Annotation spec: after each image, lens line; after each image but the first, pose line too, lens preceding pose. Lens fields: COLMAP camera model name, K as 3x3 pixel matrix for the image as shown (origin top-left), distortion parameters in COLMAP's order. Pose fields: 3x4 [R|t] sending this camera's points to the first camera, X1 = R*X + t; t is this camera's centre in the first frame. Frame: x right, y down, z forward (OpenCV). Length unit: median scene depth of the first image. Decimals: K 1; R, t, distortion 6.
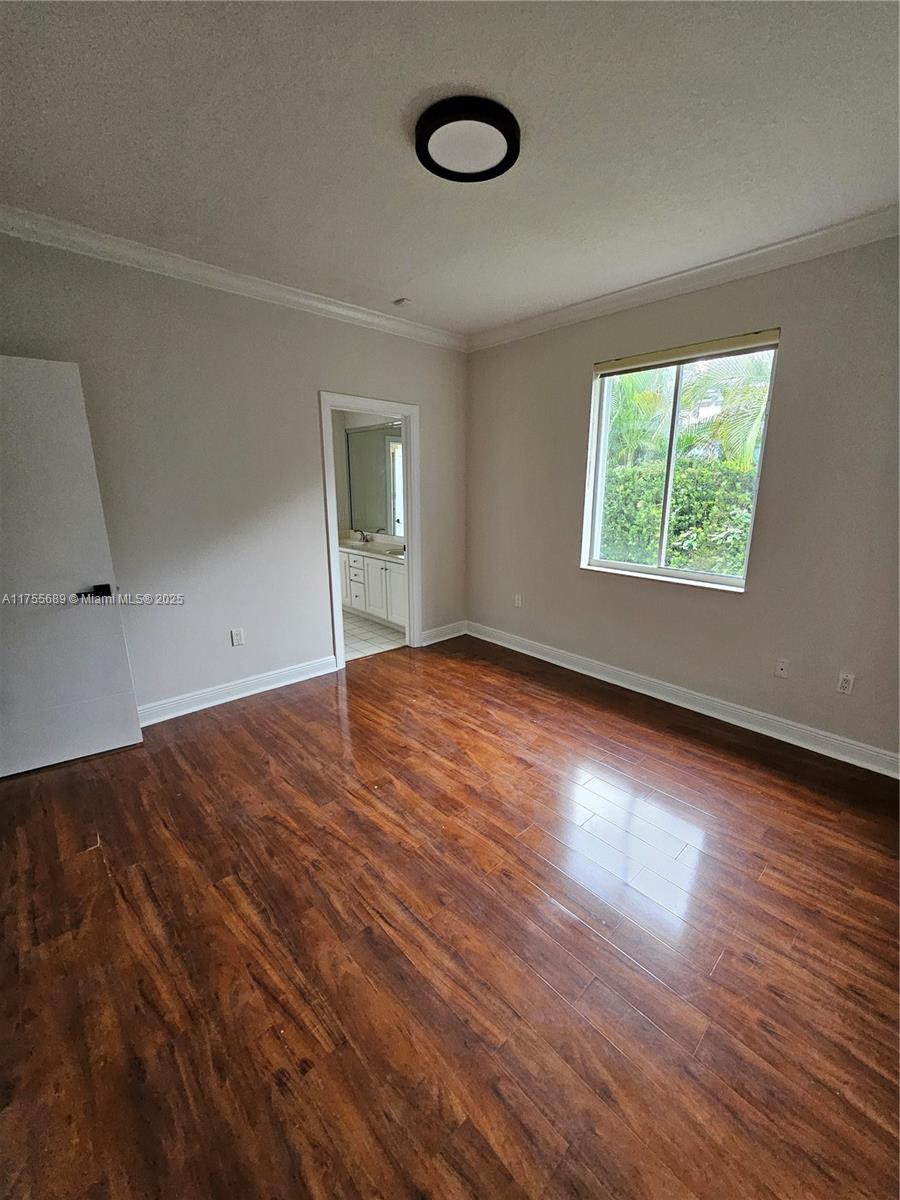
lens RADIAL K [[472.6, 0, 470.9], [0, 472.6, 597.3], [0, 0, 1]] dist [-0.001684, -0.002288]
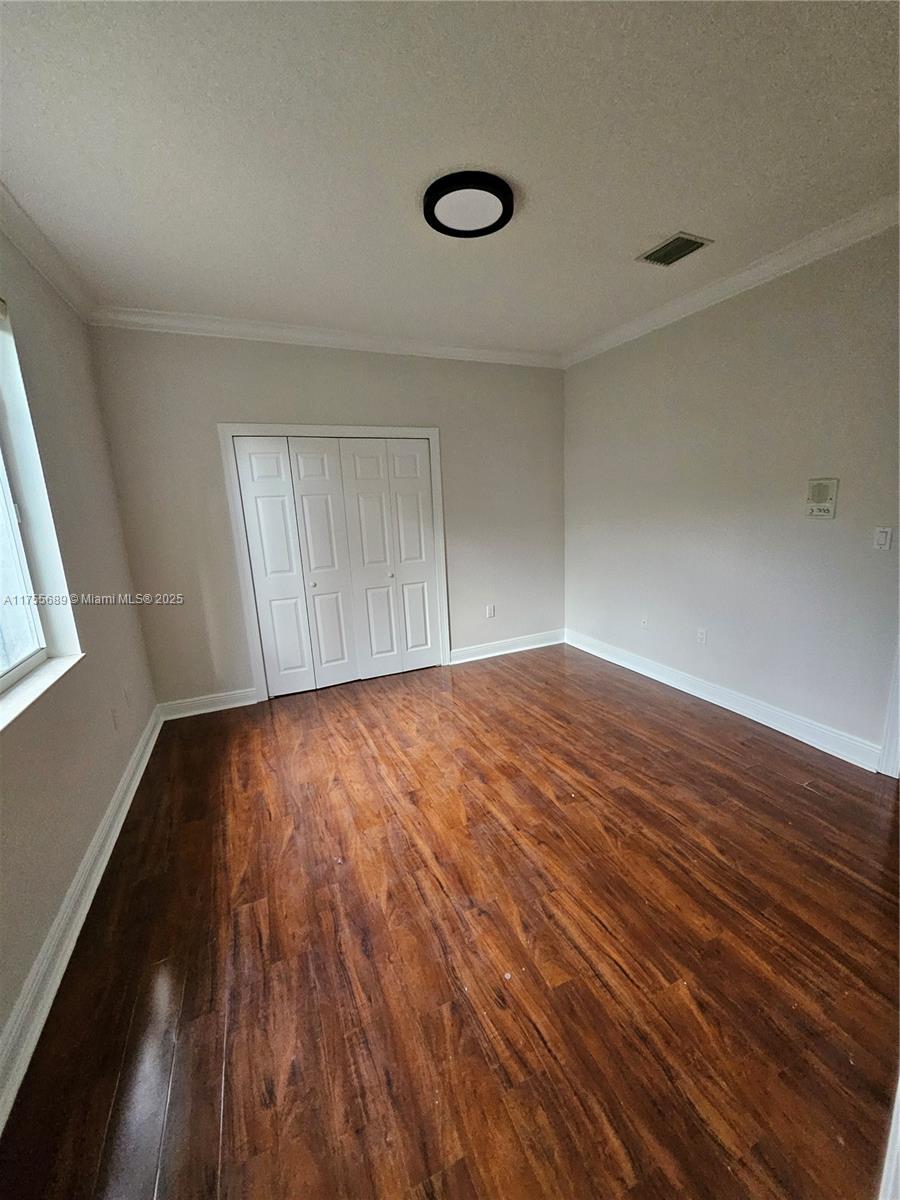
lens RADIAL K [[472.6, 0, 470.9], [0, 472.6, 597.3], [0, 0, 1]] dist [-0.001684, -0.002288]
pose [[-0.943993, -0.035048, 0.328100, -0.279601], [0.111792, 0.901566, 0.417949, -0.375911], [-0.310452, 0.431219, -0.847154, 1.563417]]
